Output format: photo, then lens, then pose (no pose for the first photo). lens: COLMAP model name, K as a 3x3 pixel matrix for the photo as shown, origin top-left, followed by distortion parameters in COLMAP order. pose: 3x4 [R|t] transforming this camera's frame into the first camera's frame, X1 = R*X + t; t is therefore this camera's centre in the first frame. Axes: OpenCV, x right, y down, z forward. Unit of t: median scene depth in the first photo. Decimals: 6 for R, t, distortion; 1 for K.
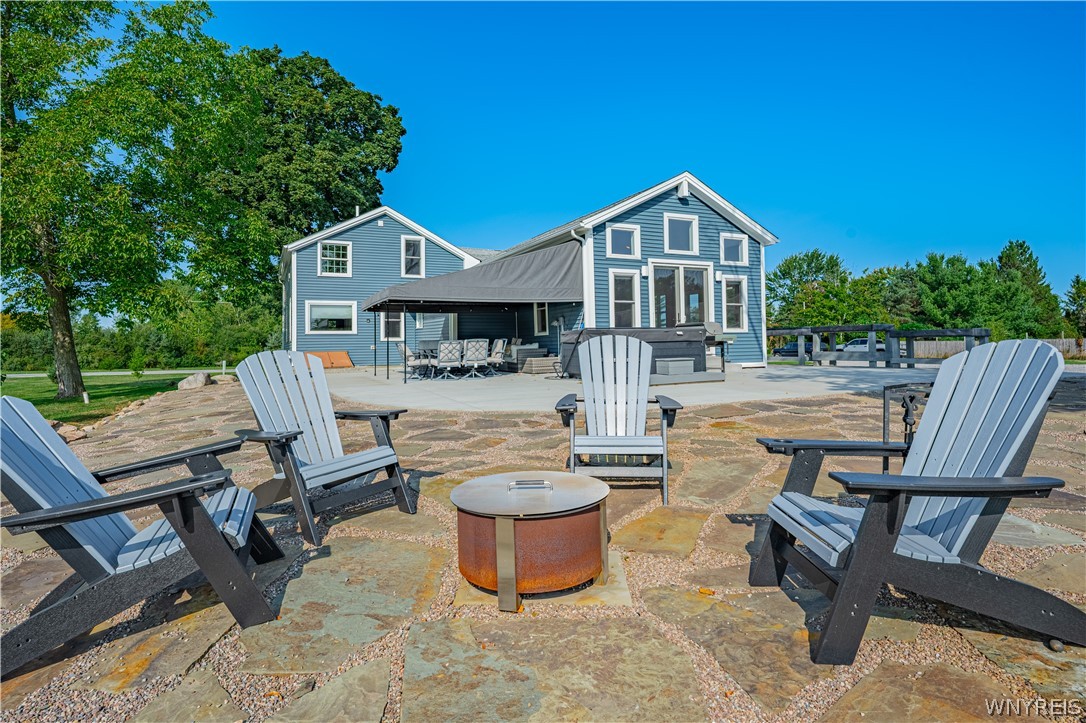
lens RADIAL K [[551.8, 0, 542.7], [0, 551.8, 323.2], [0, 0, 1]] dist [-0.001290, -0.000060]
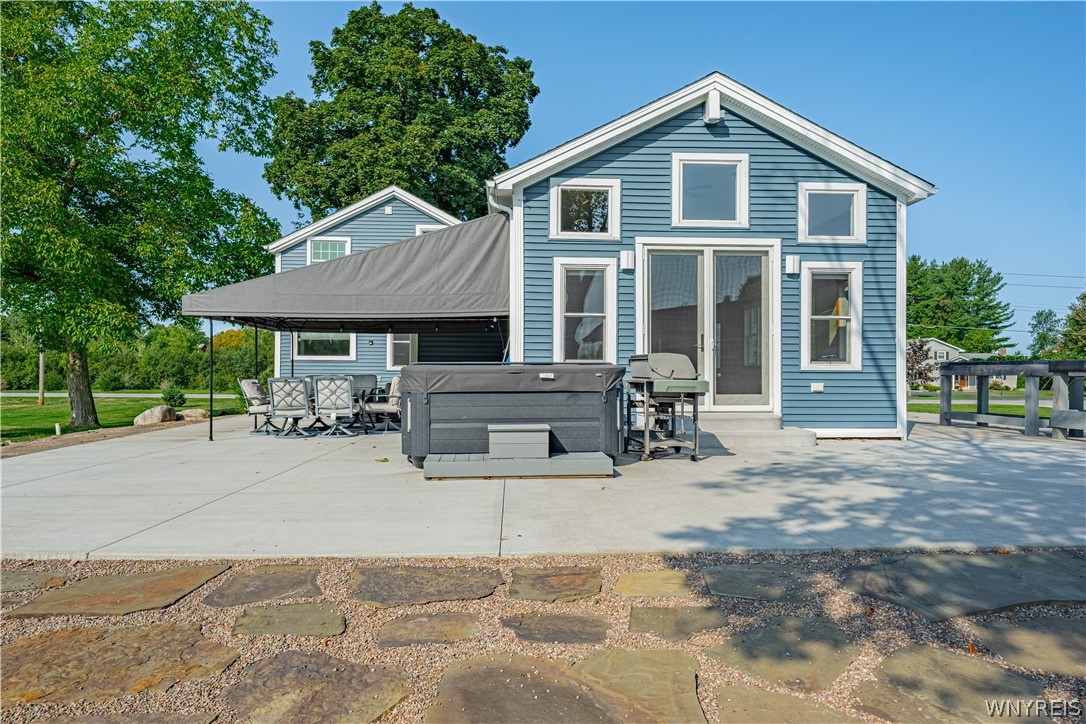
lens RADIAL K [[706.4, 0, 543.0], [0, 706.4, 362.0], [0, 0, 1]] dist [0.002574, 0.000582]
pose [[0.932686, 0.014466, -0.360399, 0.346674], [-0.004279, 0.999569, 0.029048, -0.010234], [0.360664, -0.025550, 0.932346, 0.276780]]
